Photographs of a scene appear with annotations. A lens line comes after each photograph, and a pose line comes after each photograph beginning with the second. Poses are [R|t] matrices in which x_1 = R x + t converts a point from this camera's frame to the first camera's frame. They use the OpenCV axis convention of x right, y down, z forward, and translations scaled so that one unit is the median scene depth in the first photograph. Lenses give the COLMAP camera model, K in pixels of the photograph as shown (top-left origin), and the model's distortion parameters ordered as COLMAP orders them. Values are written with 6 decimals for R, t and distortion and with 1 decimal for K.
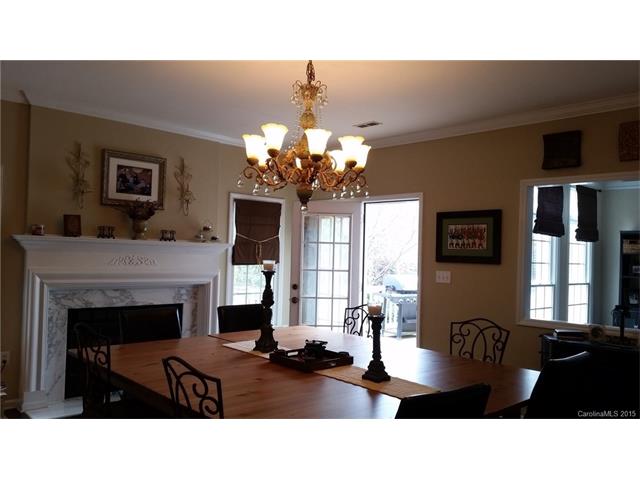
lens RADIAL K [[515.0, 0, 320.0], [0, 515.0, 240.0], [0, 0, 1]] dist [0.169516, -0.400043]
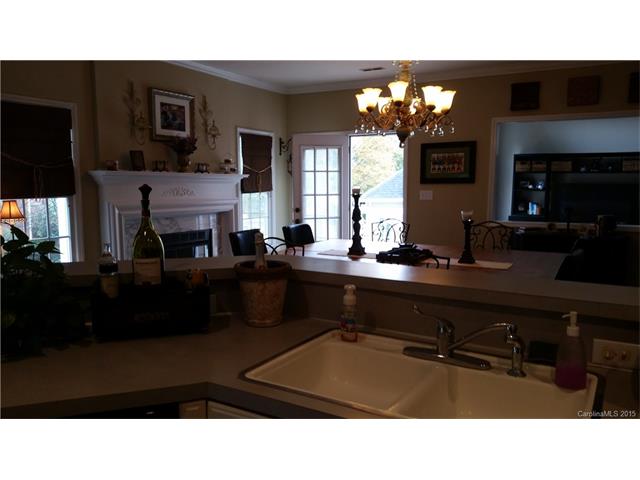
lens RADIAL K [[515.0, 0, 320.0], [0, 515.0, 240.0], [0, 0, 1]] dist [0.169516, -0.400043]
pose [[0.953416, -0.067480, 0.294014, -0.401834], [0.026102, 0.989457, 0.142452, -0.008616], [-0.300527, -0.128142, 0.945126, -0.144609]]
